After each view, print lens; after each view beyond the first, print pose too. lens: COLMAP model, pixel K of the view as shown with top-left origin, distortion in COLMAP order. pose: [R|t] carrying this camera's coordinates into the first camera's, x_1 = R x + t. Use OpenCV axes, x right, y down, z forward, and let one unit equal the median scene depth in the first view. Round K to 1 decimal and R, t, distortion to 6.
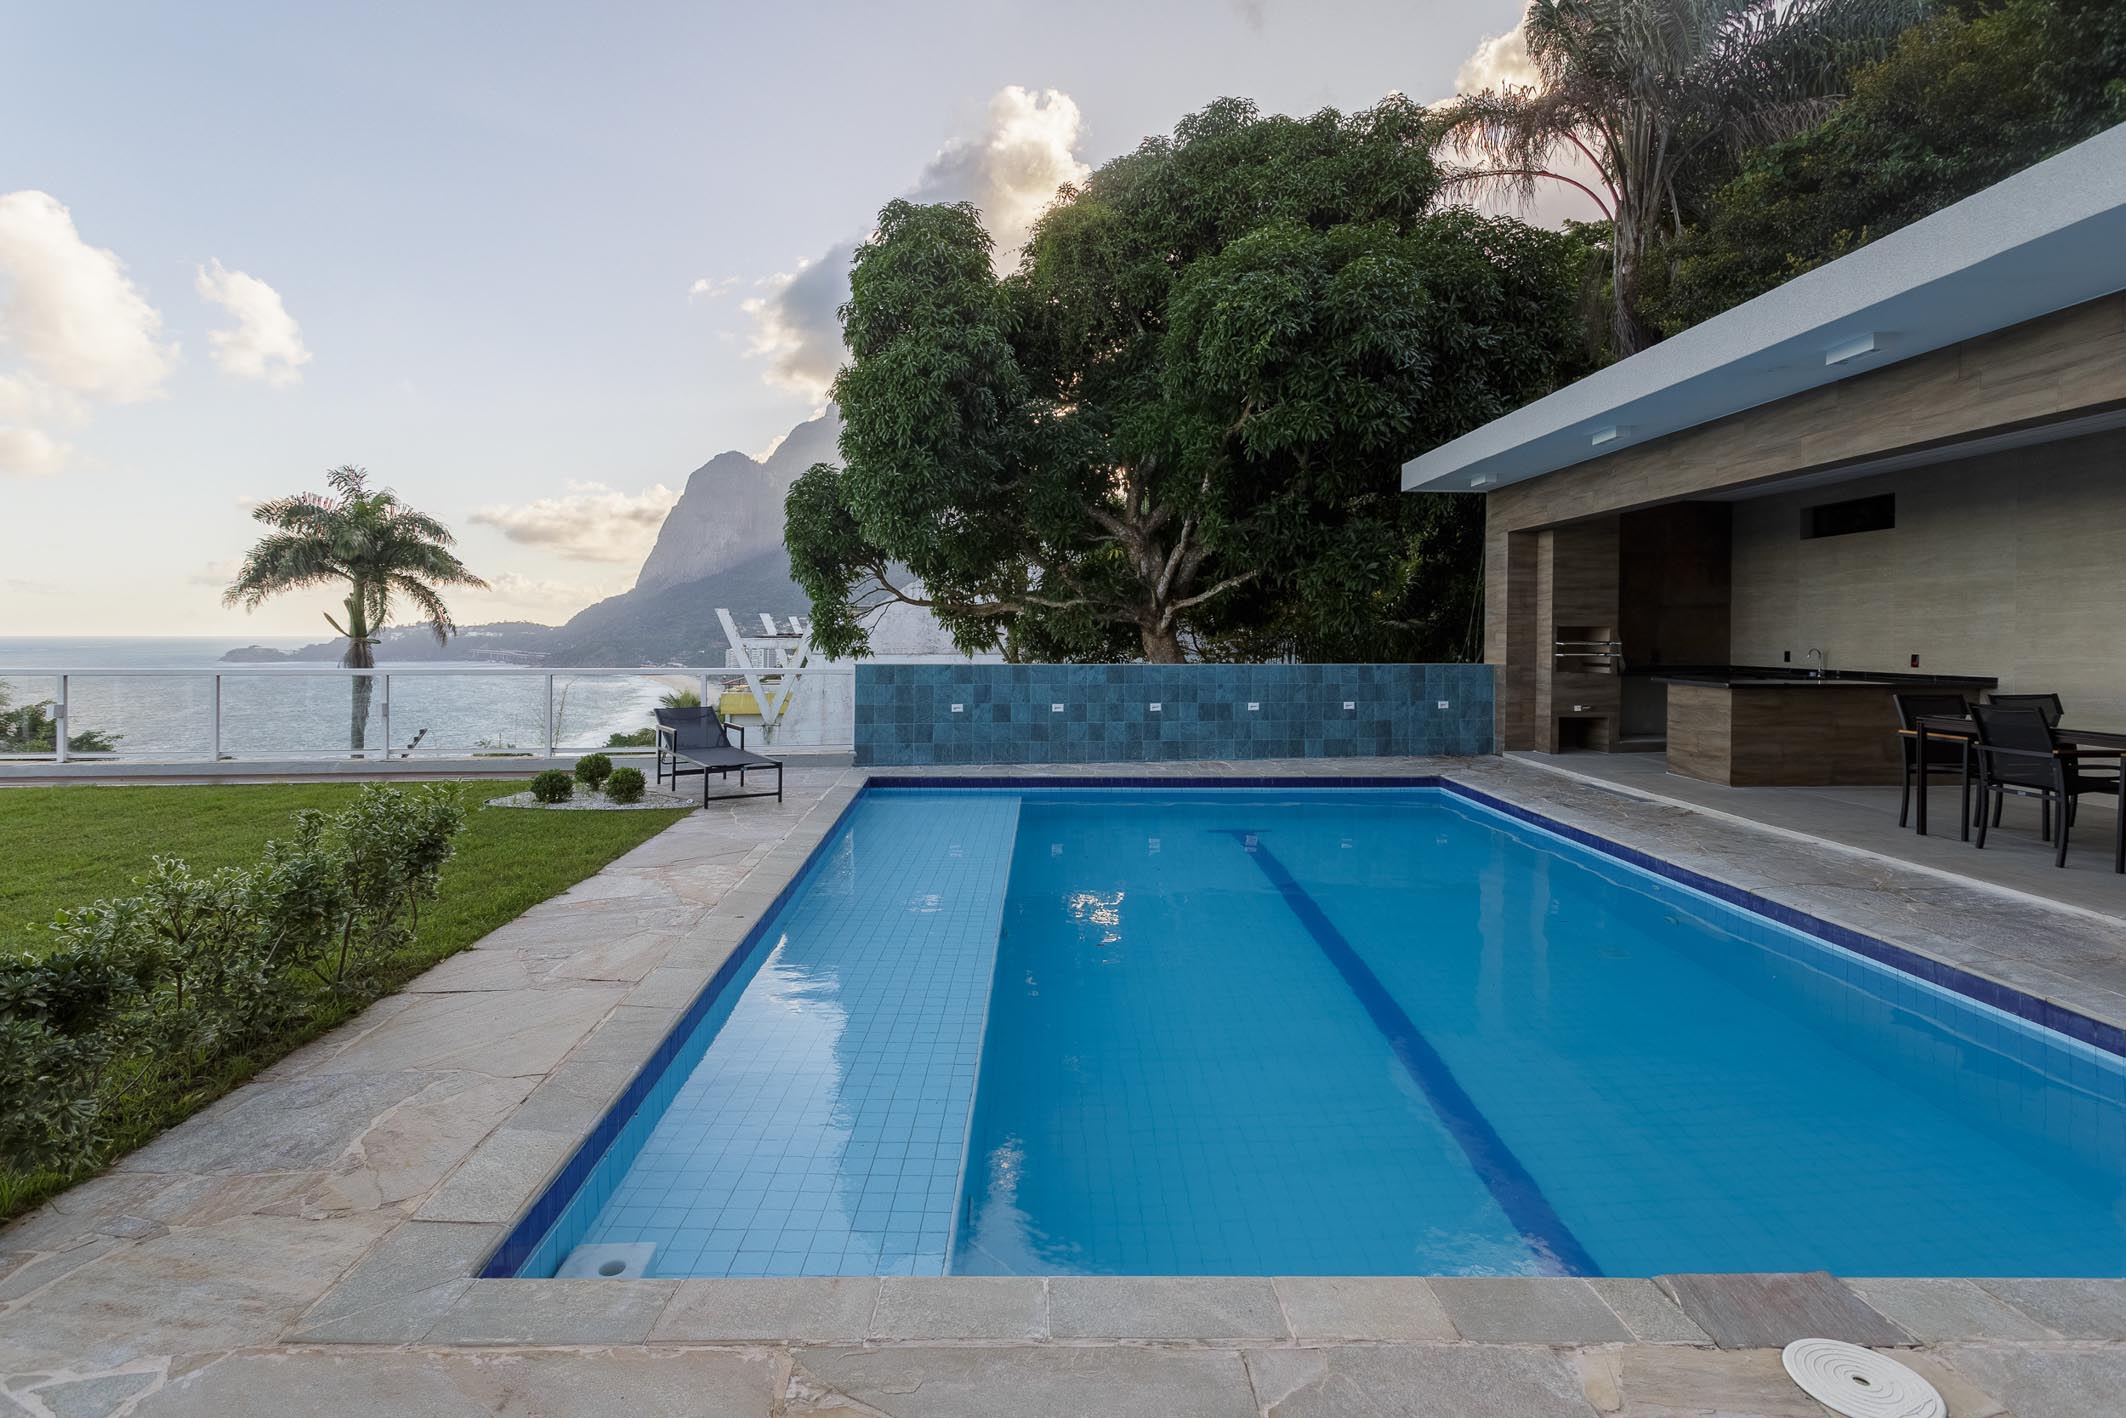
lens RADIAL K [[1036.6, 0, 1044.4], [0, 1036.6, 654.3], [0, 0, 1]] dist [0.003139, 0.000967]
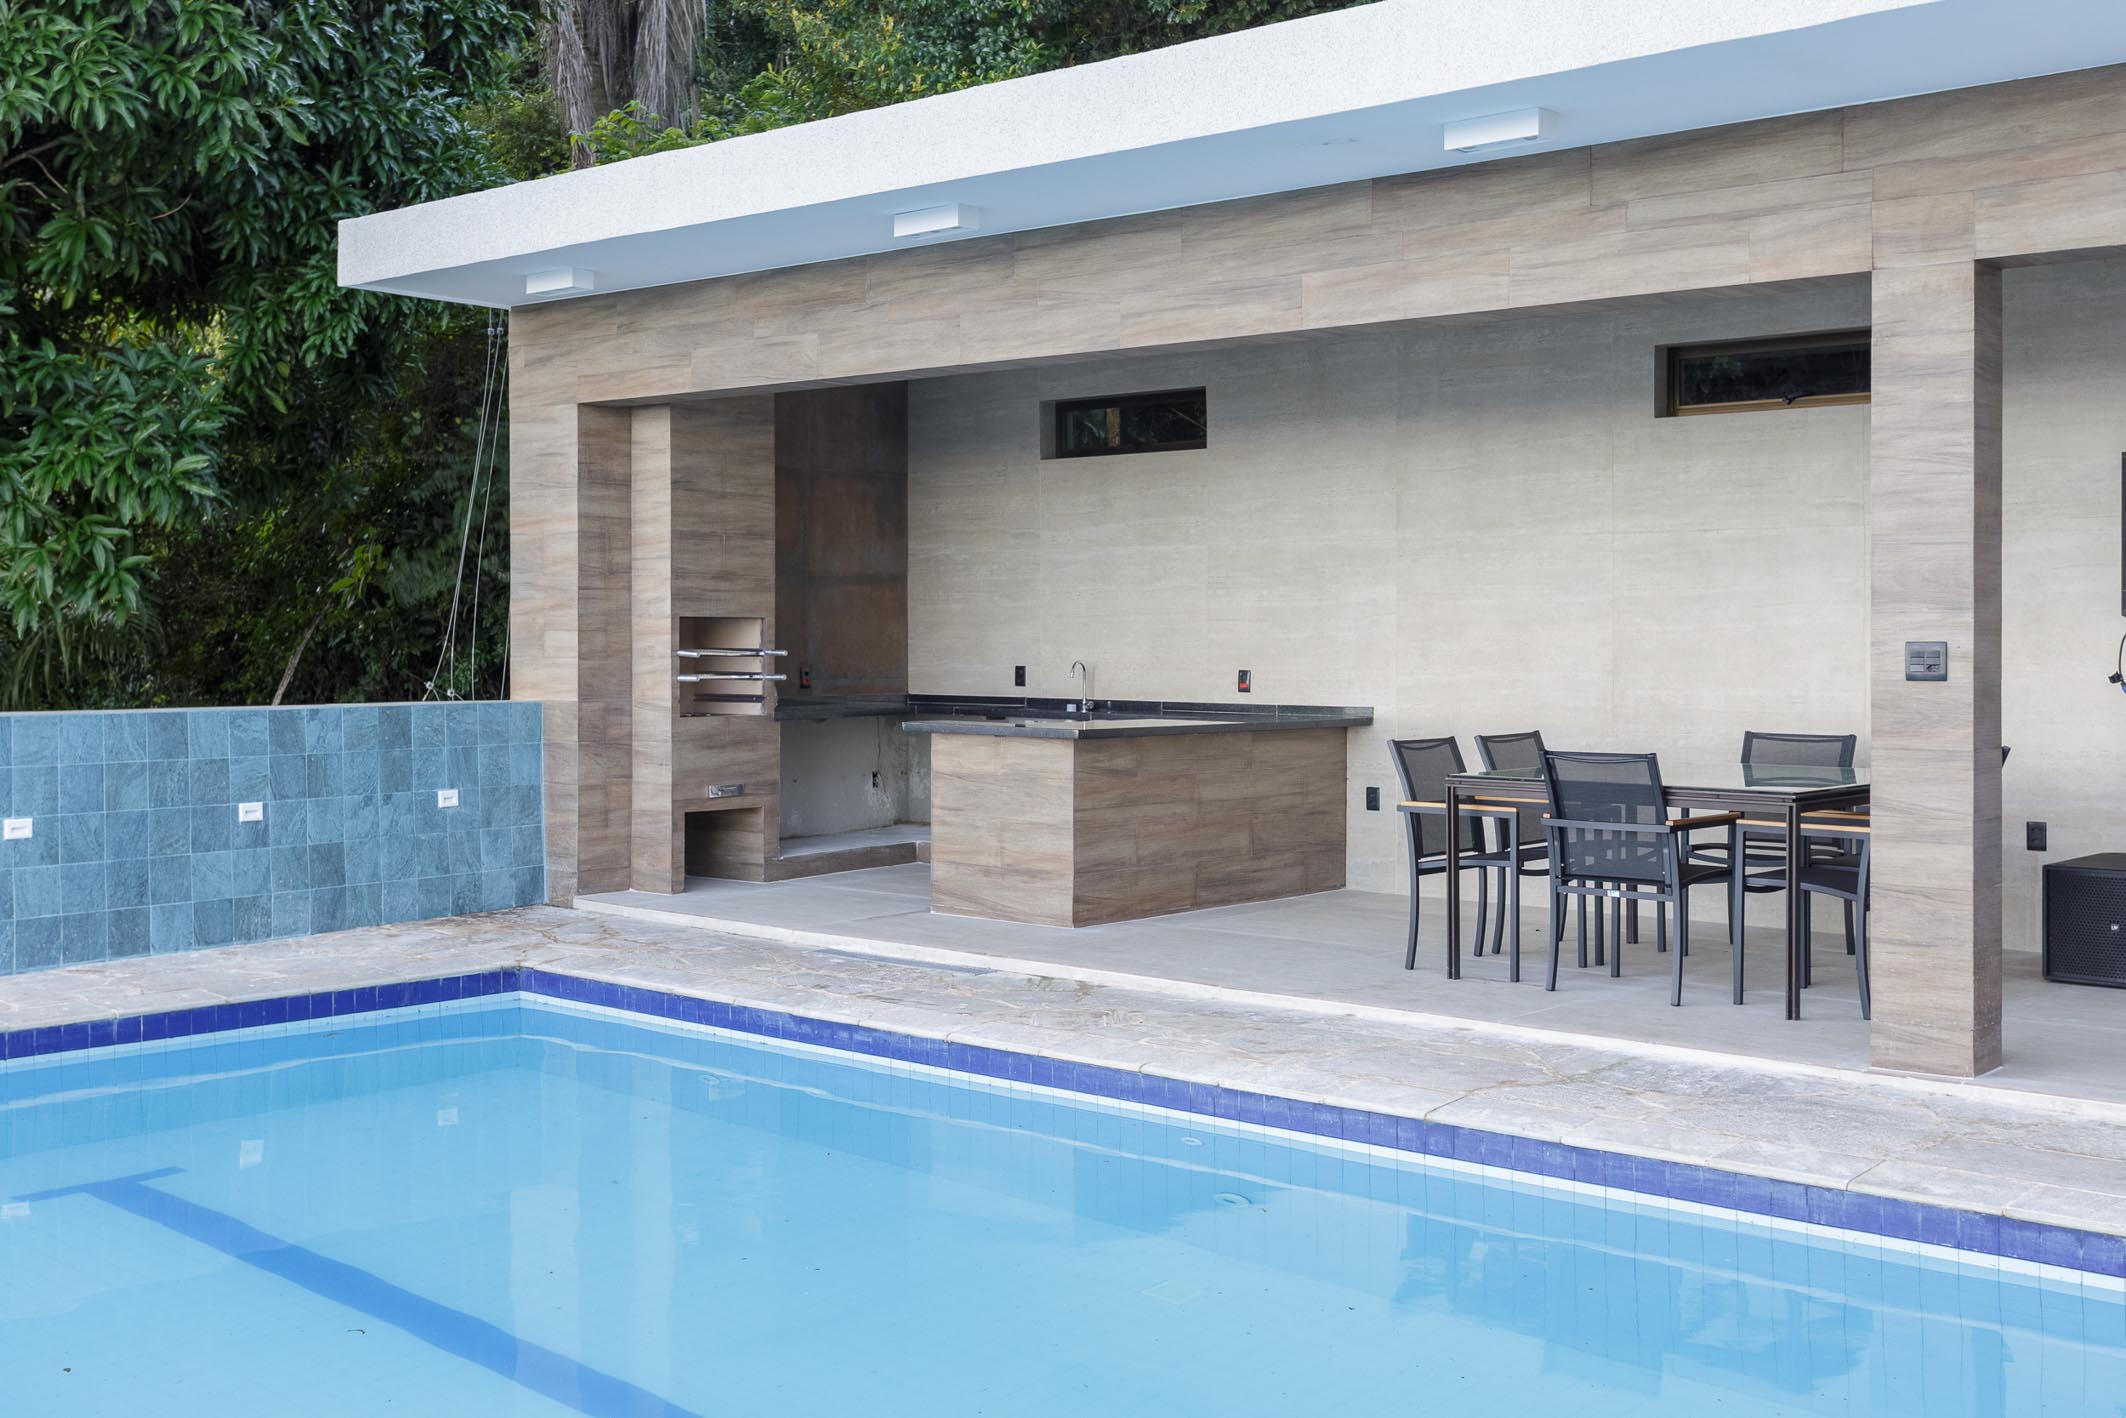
lens RADIAL K [[2372.9, 0, 1069.4], [0, 2372.9, 682.7], [0, 0, 1]] dist [0.010632, 0.005439]
pose [[0.668478, -0.013178, 0.743615, -0.175190], [0.011674, 0.999906, 0.007225, -0.002990], [-0.743640, 0.003851, 0.668569, 0.162064]]
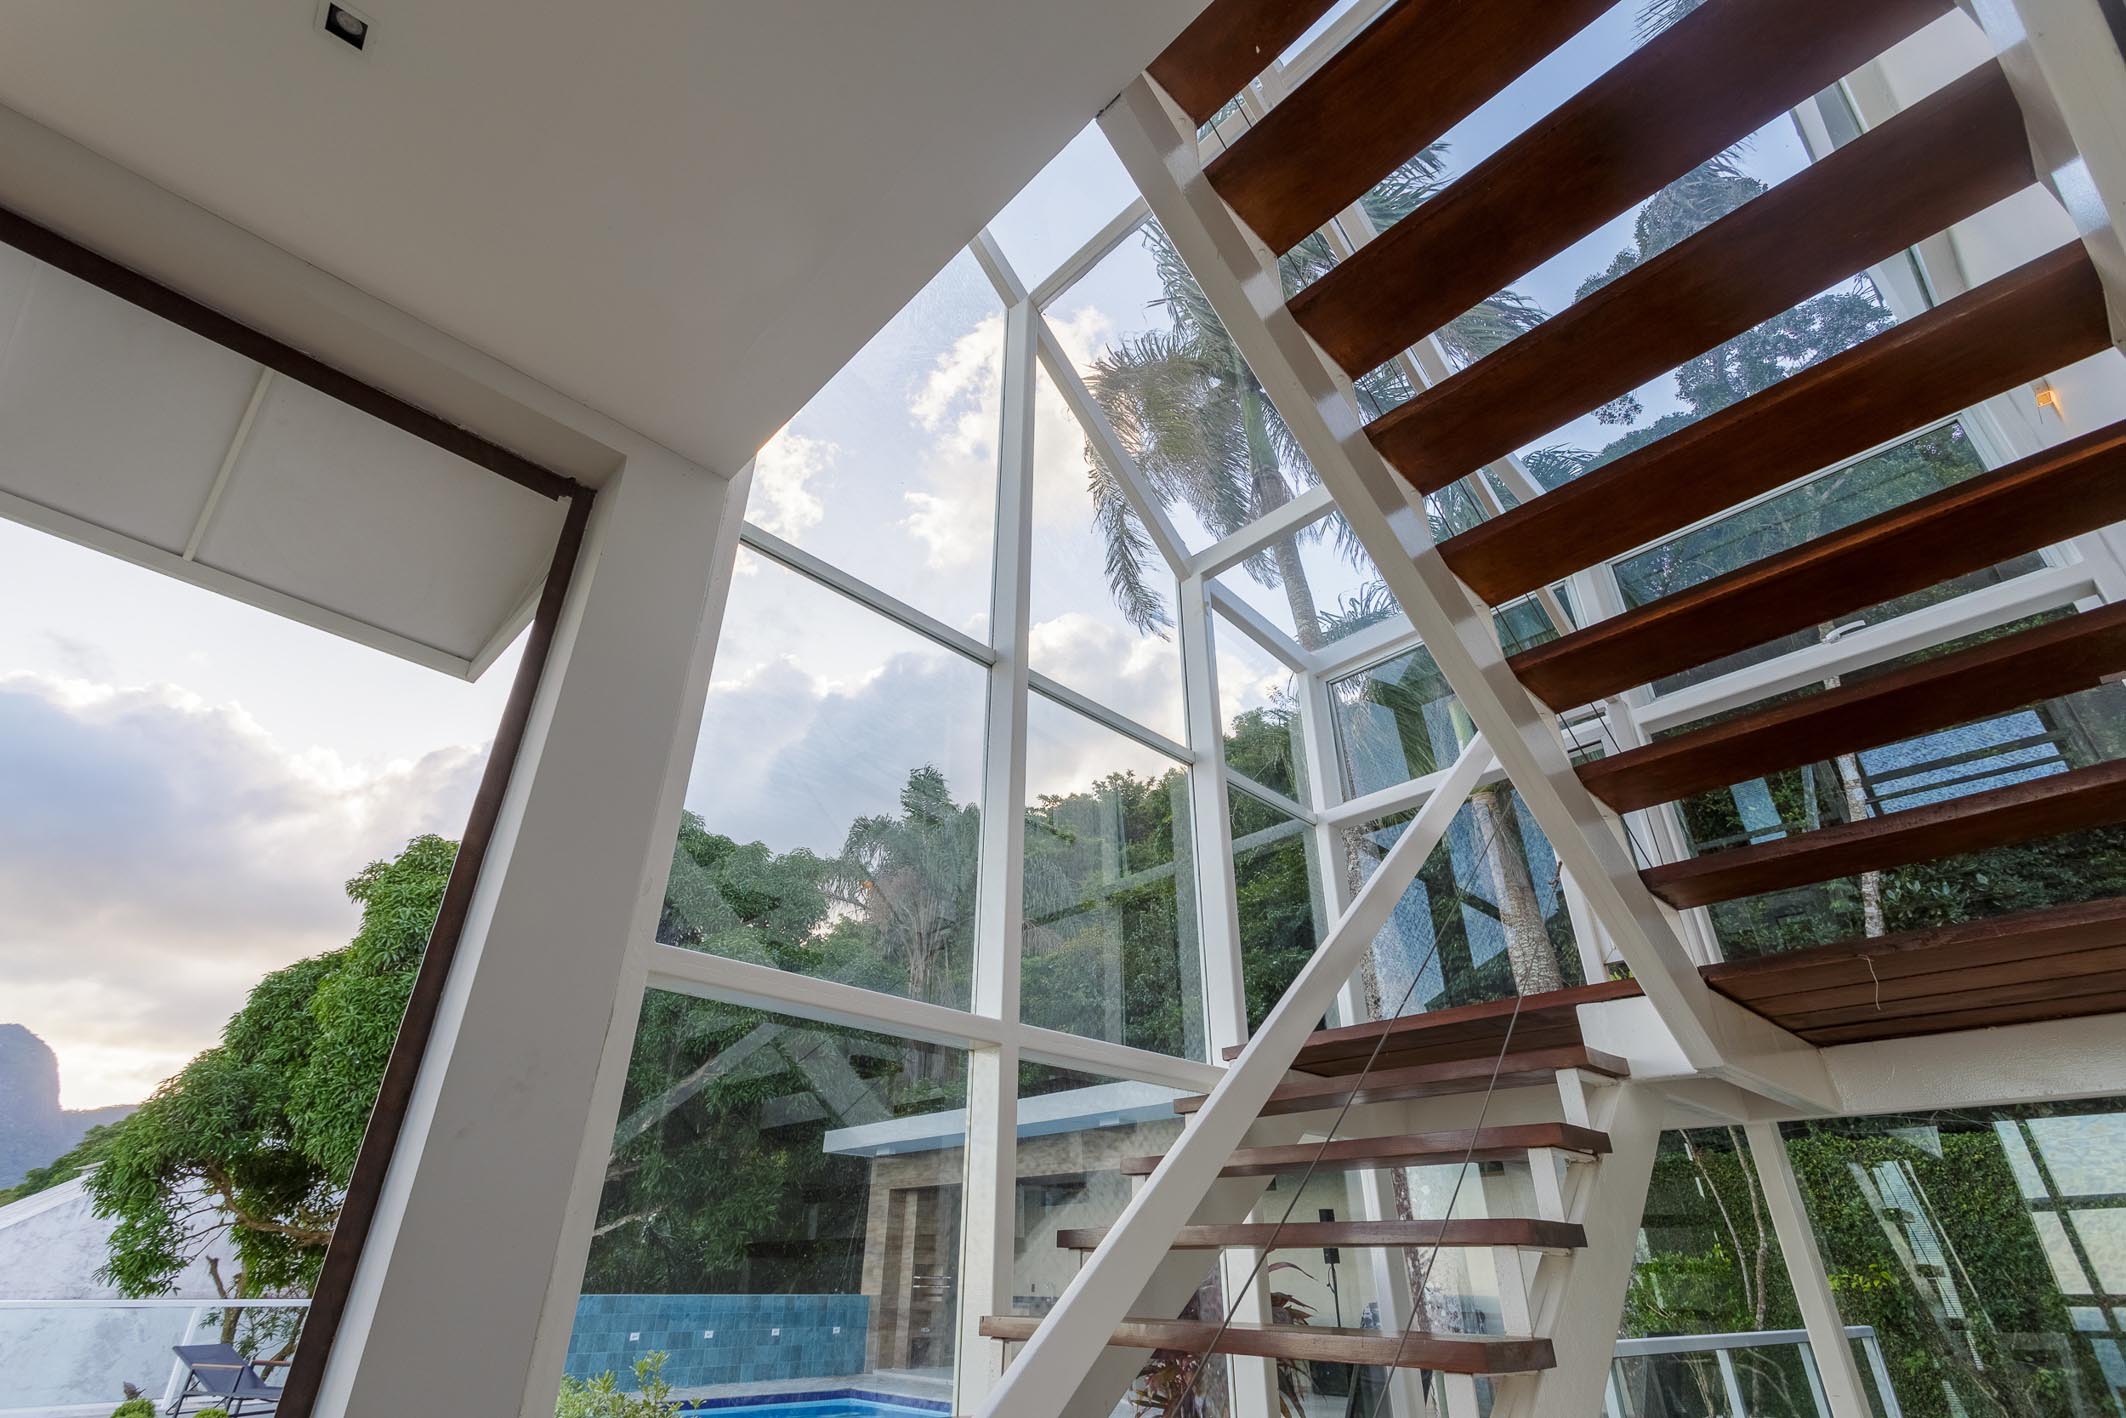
lens RADIAL K [[1024.5, 0, 1054.1], [0, 1024.5, 698.1], [0, 0, 1]] dist [0.001494, 0.000363]
pose [[0.736907, 0.338916, 0.584897, -0.466445], [0.007041, 0.861344, -0.507973, 0.020920], [-0.675957, 0.378447, 0.632344, -0.334643]]
